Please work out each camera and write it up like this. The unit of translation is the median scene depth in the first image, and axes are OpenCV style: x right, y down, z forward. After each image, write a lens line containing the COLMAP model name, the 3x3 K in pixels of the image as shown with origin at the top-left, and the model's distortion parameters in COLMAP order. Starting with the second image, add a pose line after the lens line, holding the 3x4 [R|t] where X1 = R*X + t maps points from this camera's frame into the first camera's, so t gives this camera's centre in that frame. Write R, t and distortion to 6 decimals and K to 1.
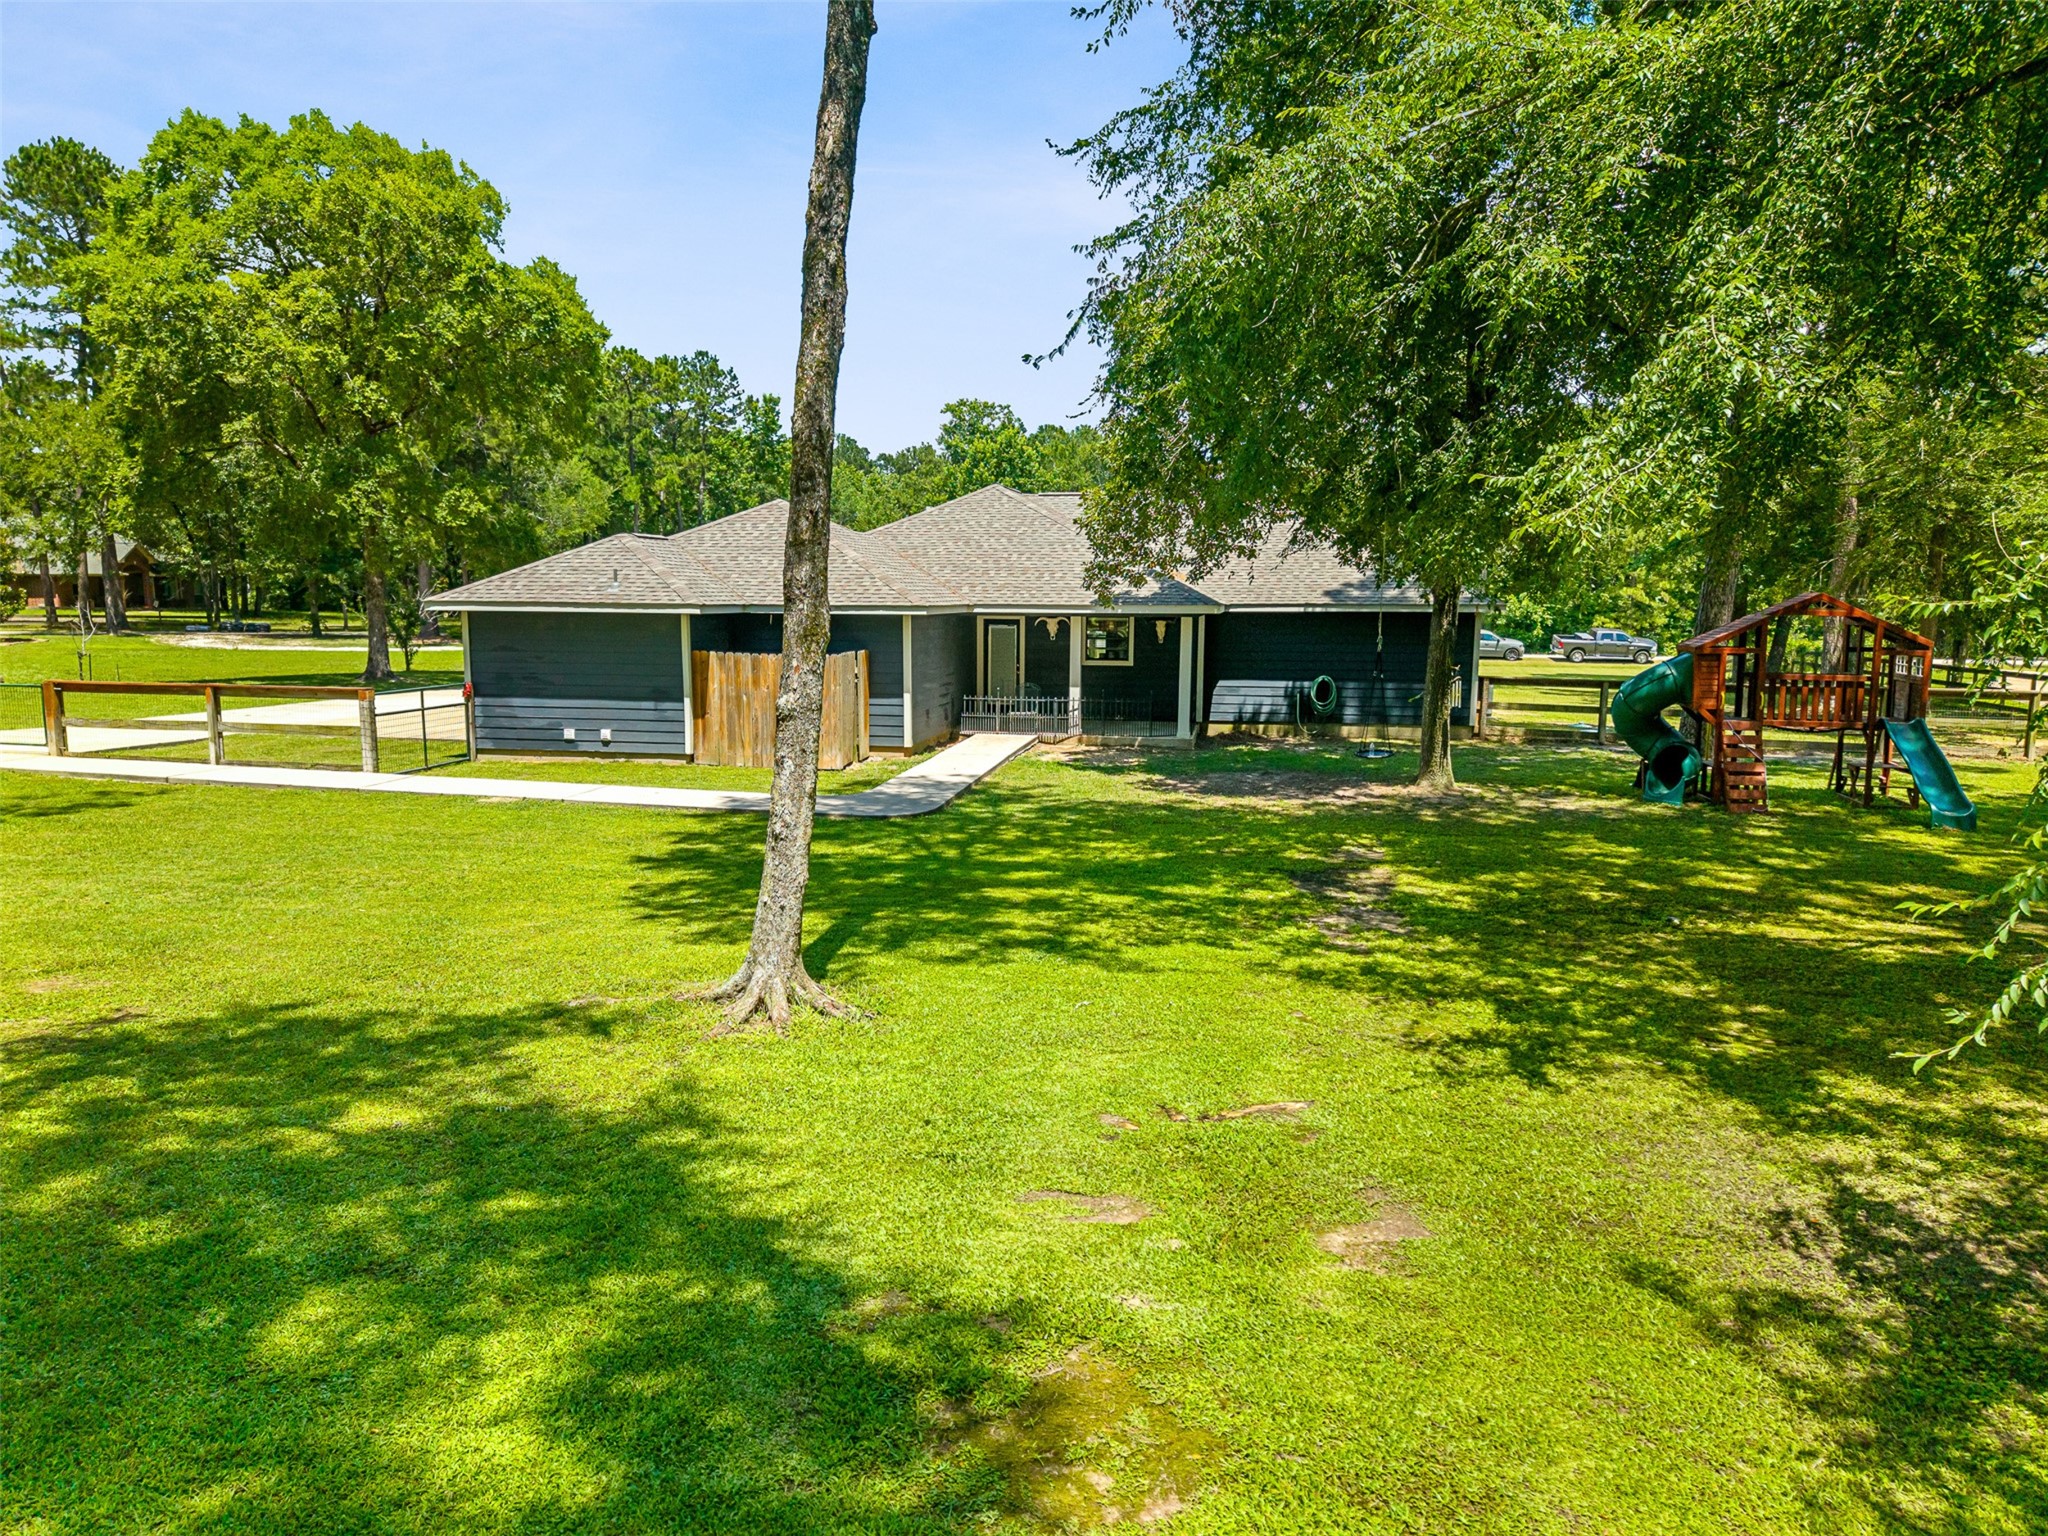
lens RADIAL K [[1453.1, 0, 1024.0], [0, 1453.1, 768.0], [0, 0, 1]] dist [-0.005176, -0.002027]
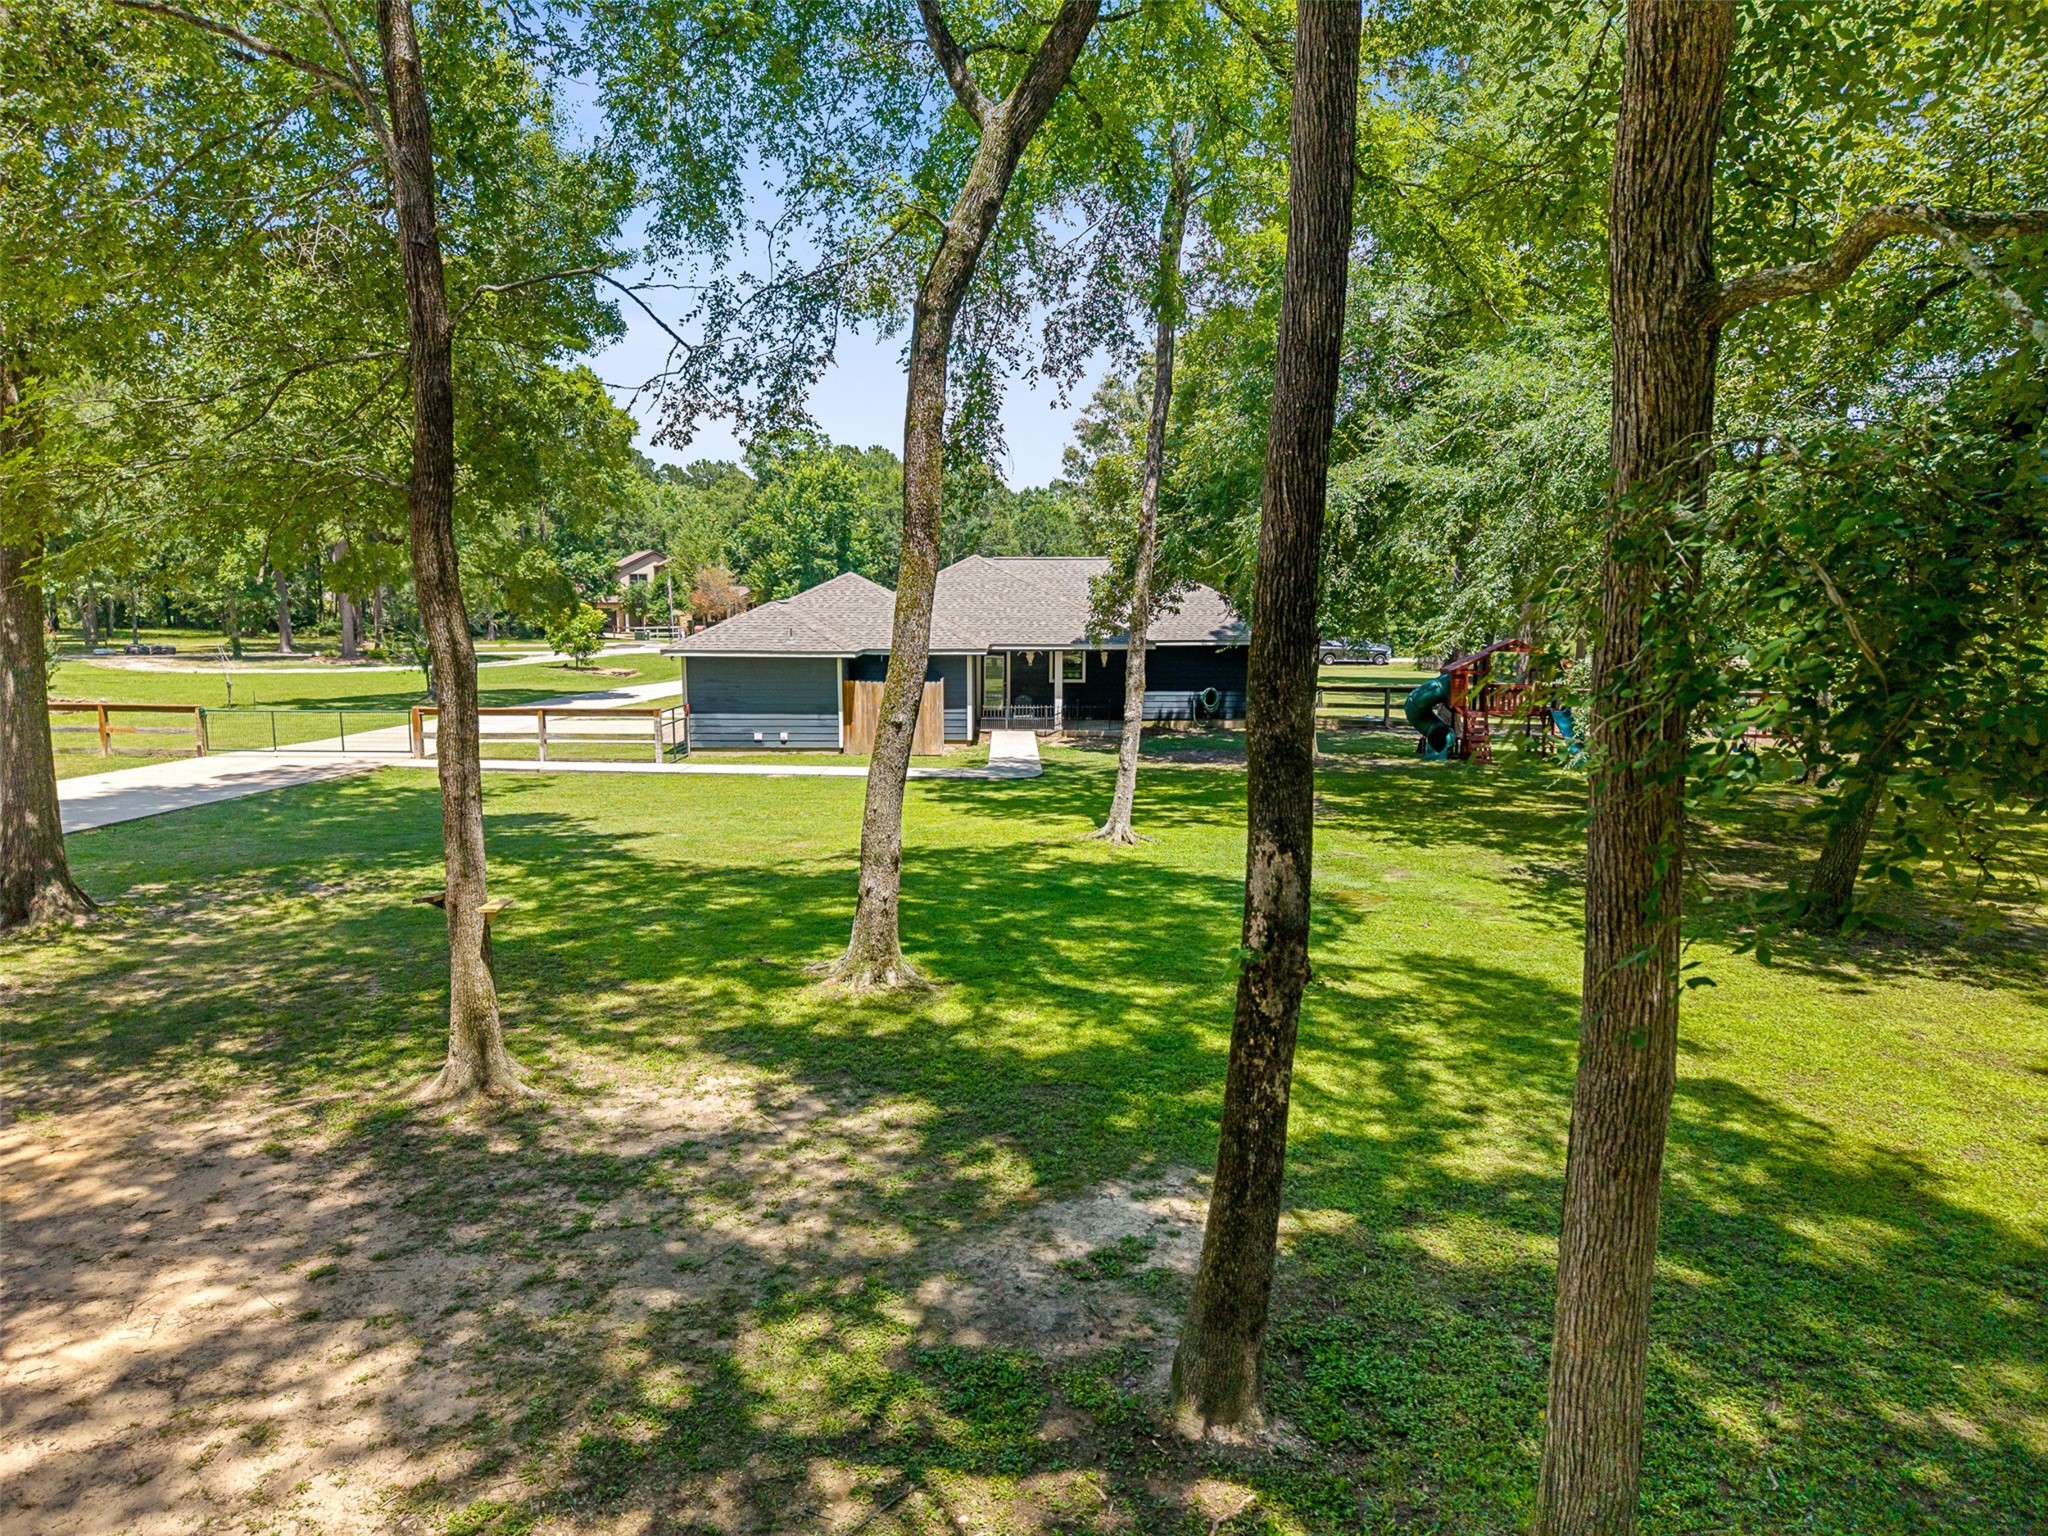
lens RADIAL K [[1453.1, 0, 1024.0], [0, 1453.1, 768.0], [0, 0, 1]] dist [-0.005176, -0.002027]
pose [[0.984112, -0.026828, 0.175512, -0.303317], [0.026604, 0.999639, 0.003626, 0.011402], [-0.175546, 0.001101, 0.984471, -0.543703]]
